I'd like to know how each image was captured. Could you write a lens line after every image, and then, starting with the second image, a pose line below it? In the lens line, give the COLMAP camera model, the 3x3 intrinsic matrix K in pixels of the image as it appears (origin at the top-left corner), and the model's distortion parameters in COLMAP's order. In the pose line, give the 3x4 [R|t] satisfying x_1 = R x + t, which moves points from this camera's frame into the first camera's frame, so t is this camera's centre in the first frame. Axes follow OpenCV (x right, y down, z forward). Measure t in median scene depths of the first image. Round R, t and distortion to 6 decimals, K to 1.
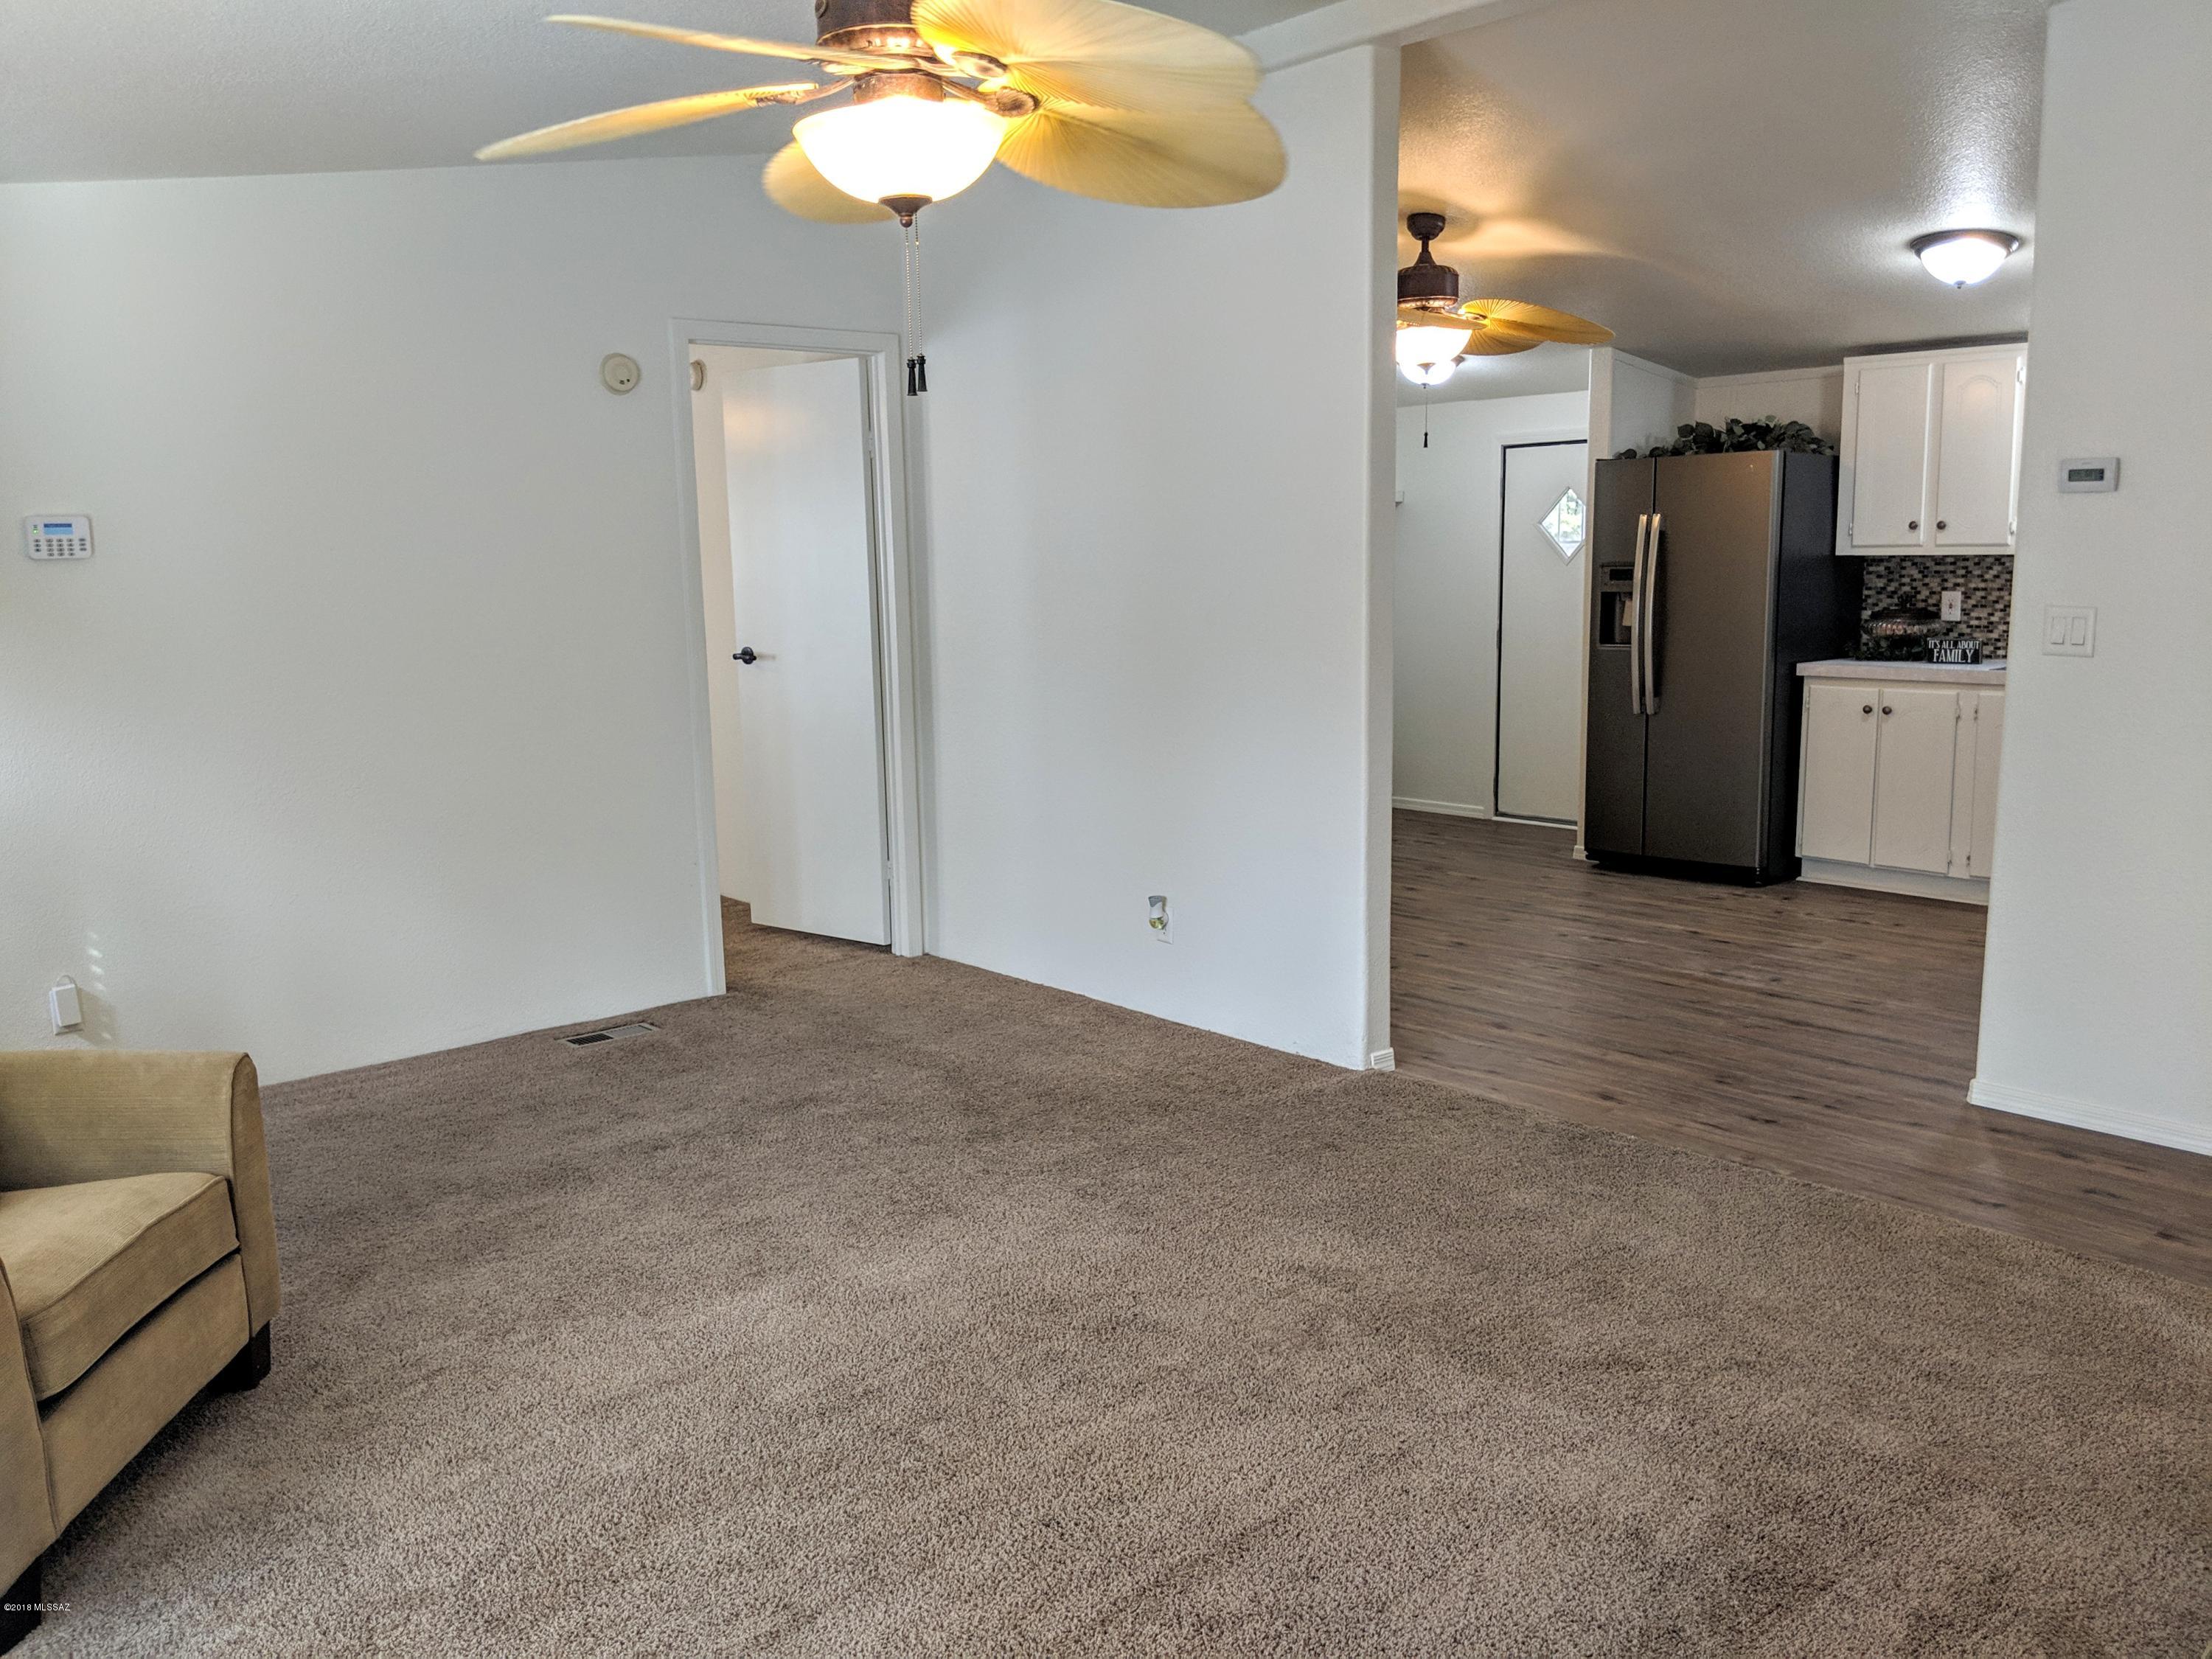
lens RADIAL K [[1749.7, 0, 1106.7], [0, 1749.7, 836.4], [0, 0, 1]] dist [0.069258, -0.155437]
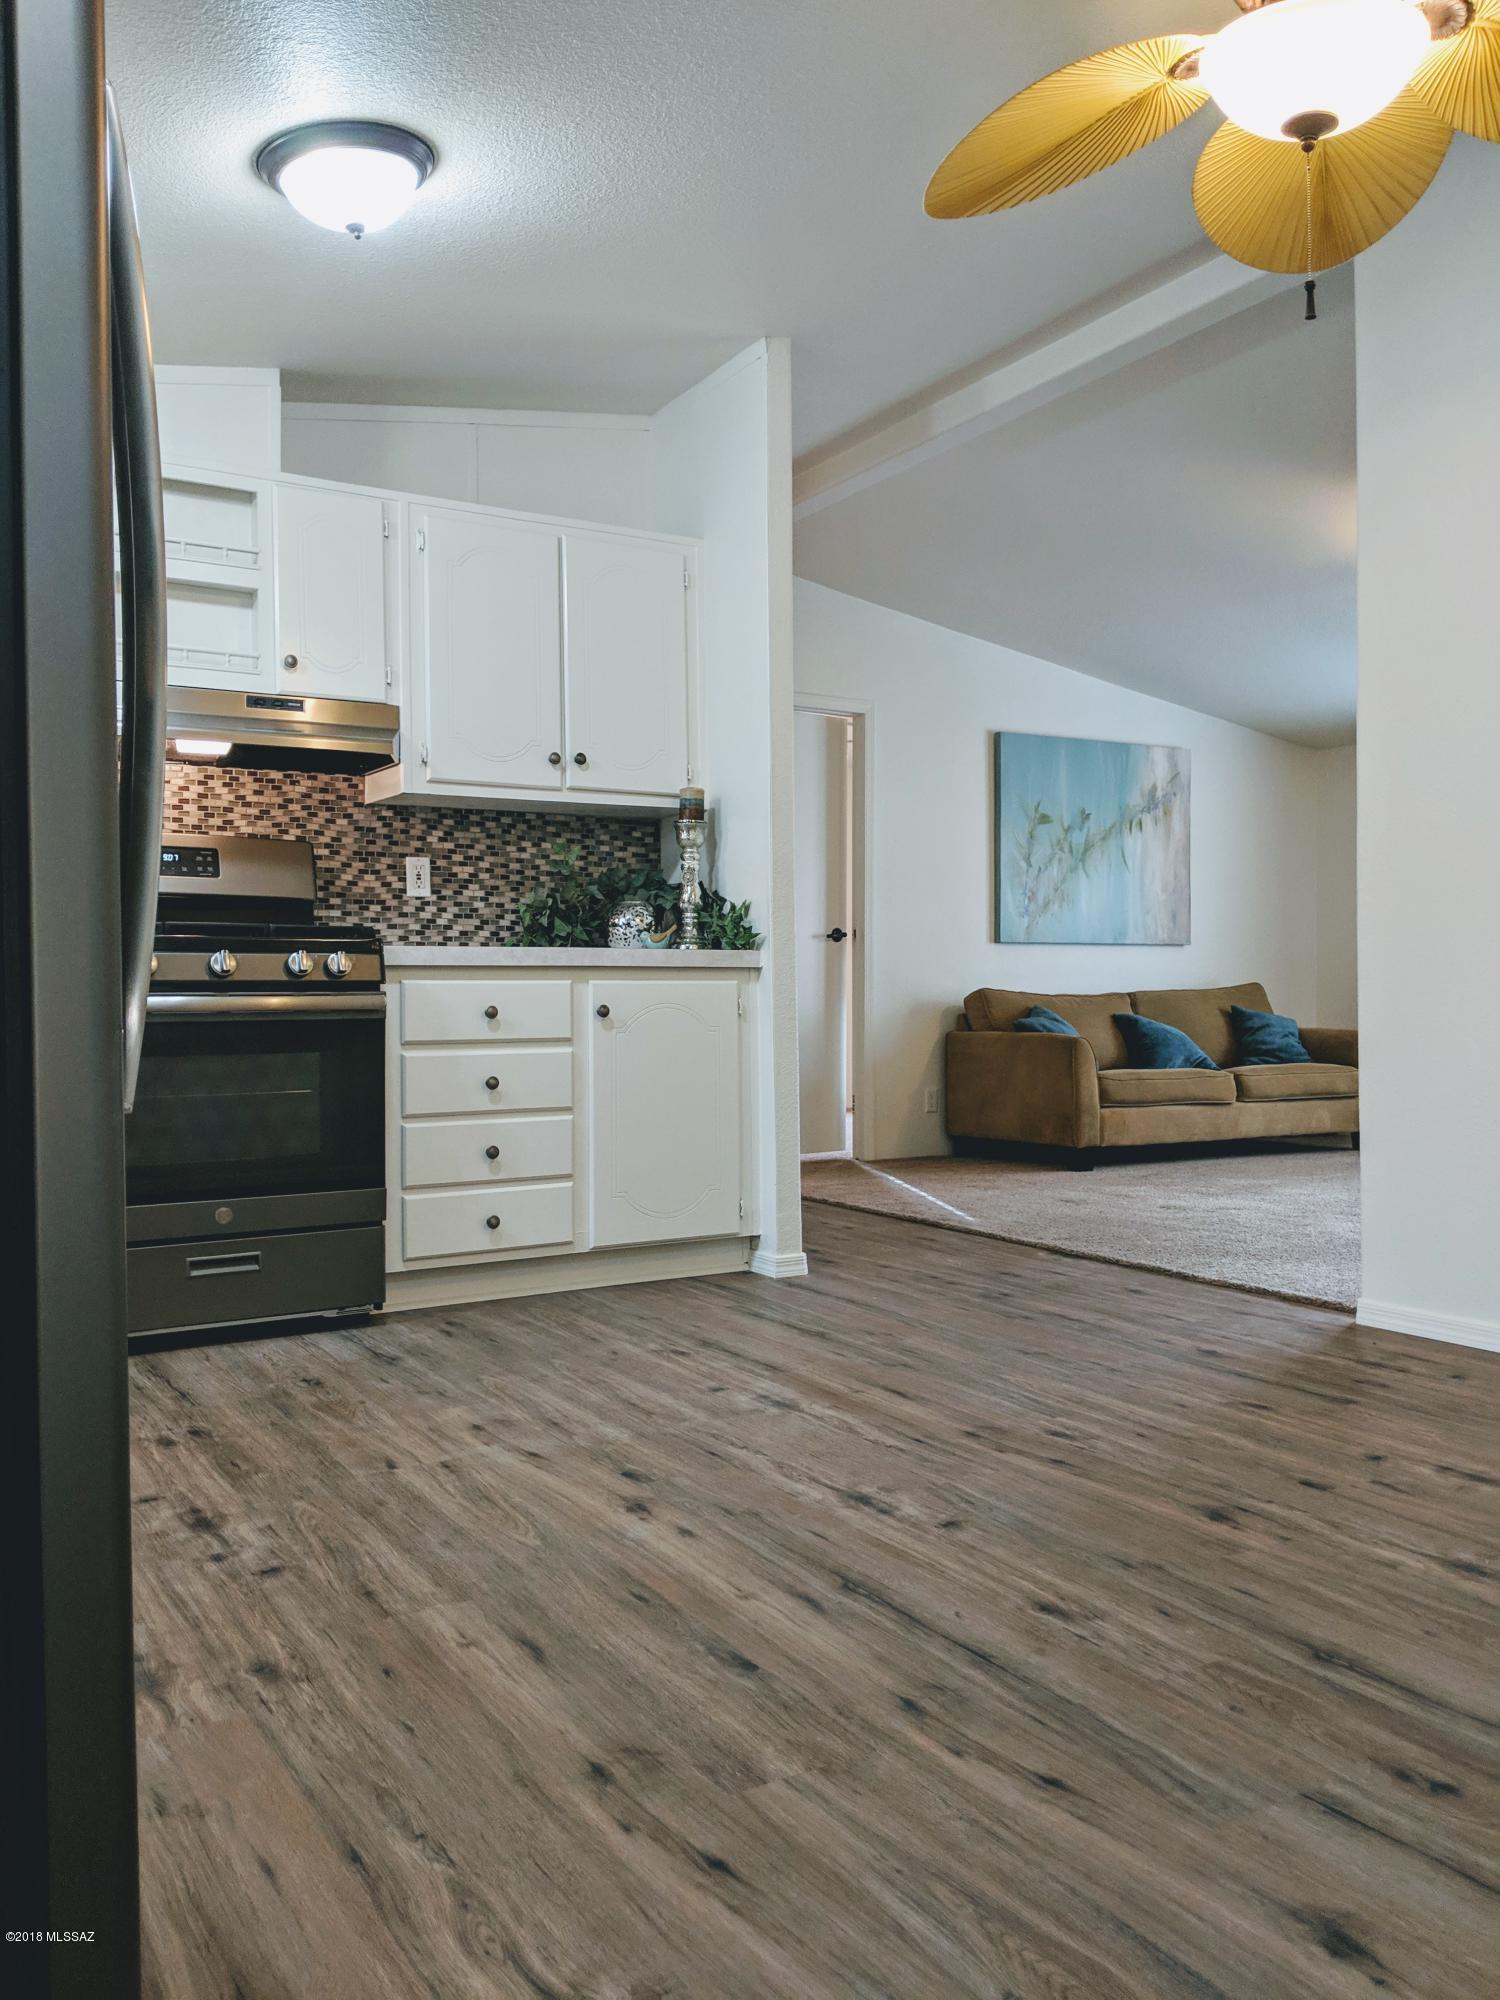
lens RADIAL K [[1581.3, 0, 769.8], [0, 1581.3, 1001.8], [0, 0, 1]] dist [0.098768, -0.355904]
pose [[-0.985859, 0.020280, 0.166347, 0.209400], [0.047278, 0.985986, 0.159989, -0.109438], [-0.160771, 0.165591, -0.973002, 1.188674]]
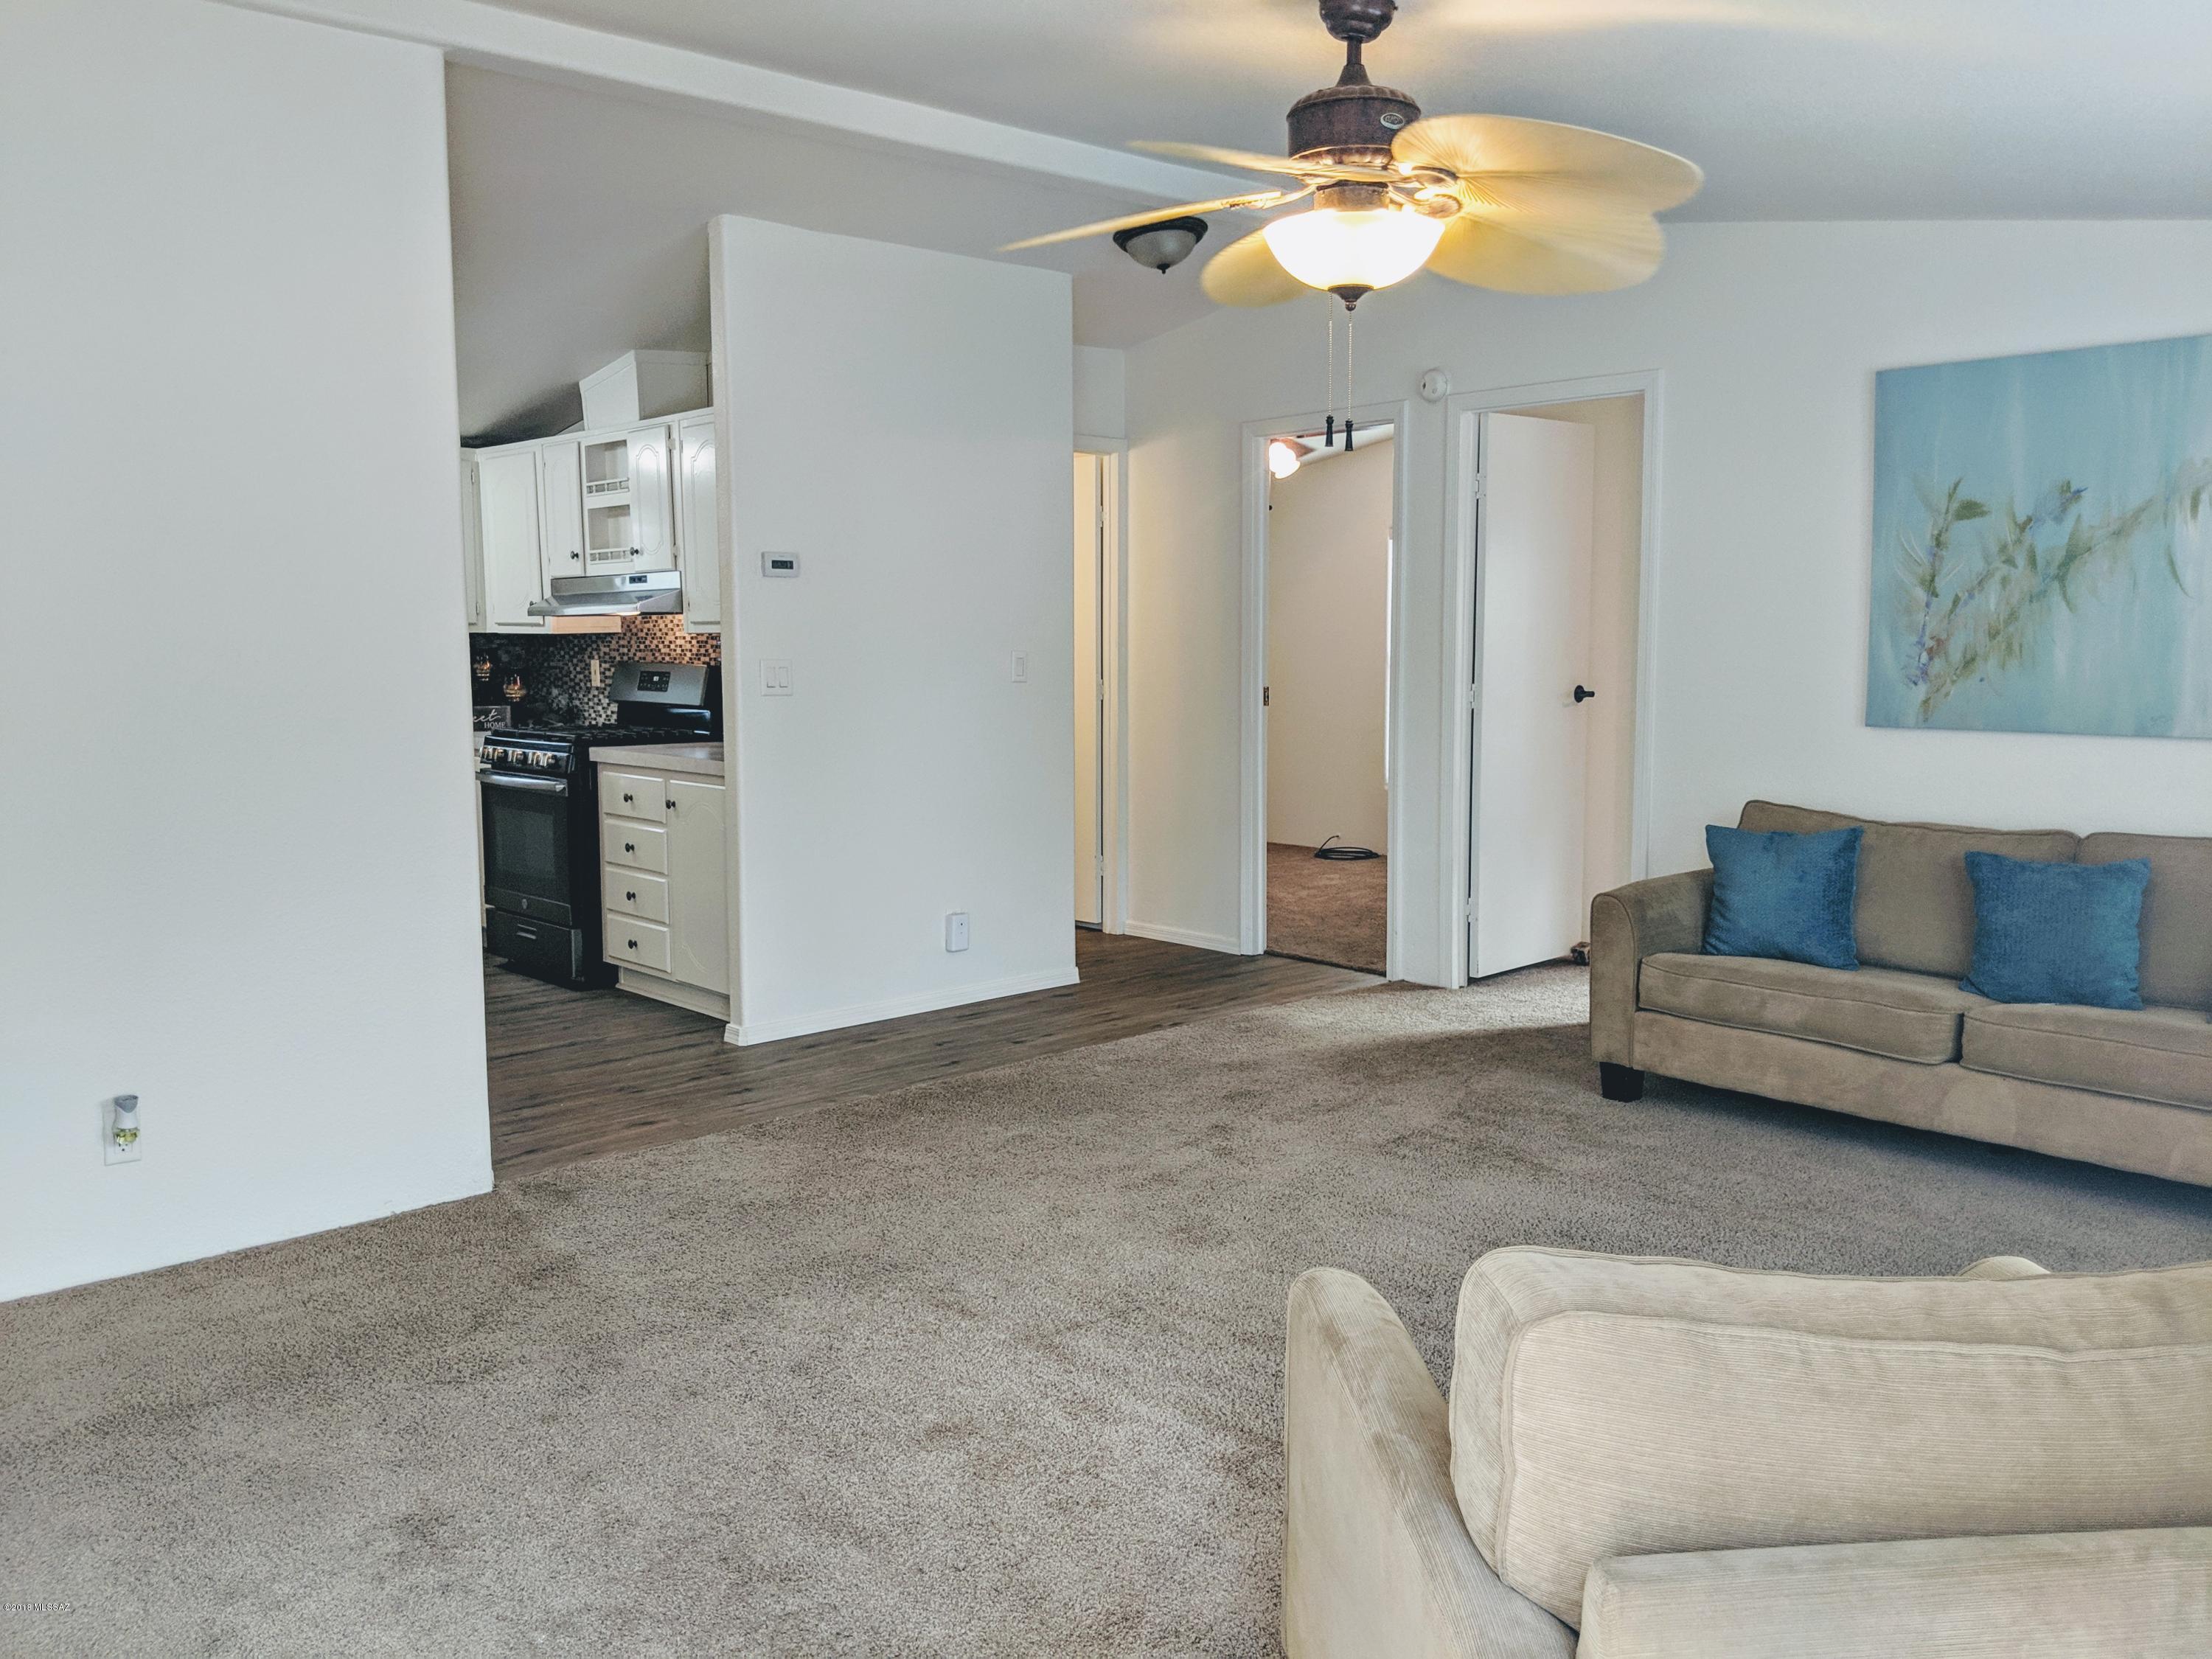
lens RADIAL K [[1749.7, 0, 1106.7], [0, 1749.7, 836.4], [0, 0, 1]] dist [0.069258, -0.155437]
pose [[-0.024173, -0.100890, 0.994604, -0.475247], [0.166834, 0.980536, 0.103517, -0.053083], [-0.985689, 0.168436, -0.006870, 0.440541]]
